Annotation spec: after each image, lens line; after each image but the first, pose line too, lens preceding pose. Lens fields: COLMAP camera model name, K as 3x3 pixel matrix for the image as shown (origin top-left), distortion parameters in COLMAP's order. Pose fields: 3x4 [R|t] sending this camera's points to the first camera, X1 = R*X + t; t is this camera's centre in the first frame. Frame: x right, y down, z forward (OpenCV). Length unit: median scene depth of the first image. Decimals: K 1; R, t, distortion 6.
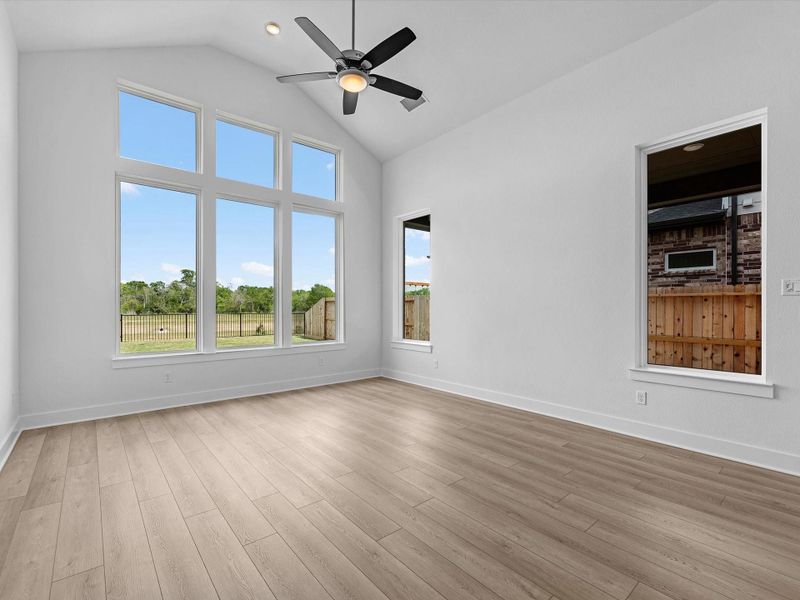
lens RADIAL K [[369.9, 0, 398.7], [0, 369.9, 308.2], [0, 0, 1]] dist [0.000884, 0.000536]
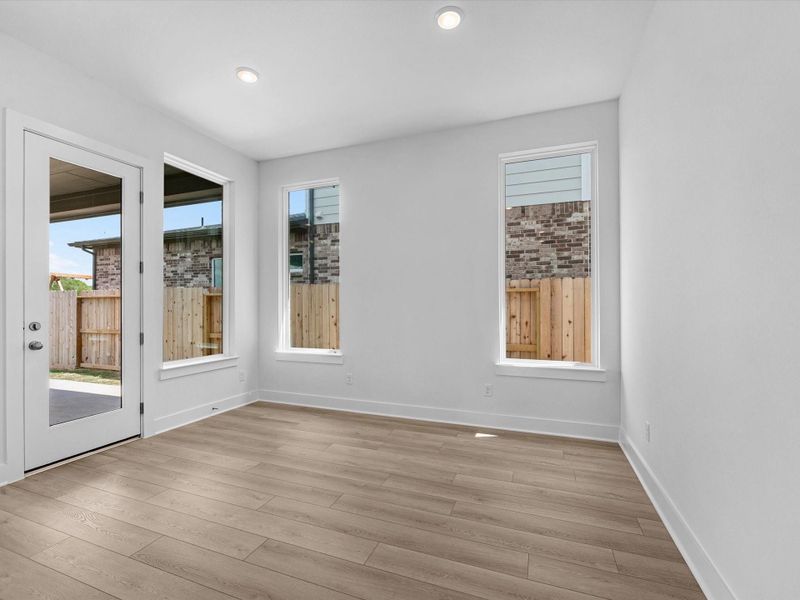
lens RADIAL K [[381.9, 0, 393.1], [0, 381.9, 304.0], [0, 0, 1]] dist [0.001061, 0.000163]
pose [[0.883539, 0.002793, 0.468349, 0.584093], [0.001508, 0.999960, -0.008809, 0.001534], [-0.468355, 0.008489, 0.883500, -0.140370]]
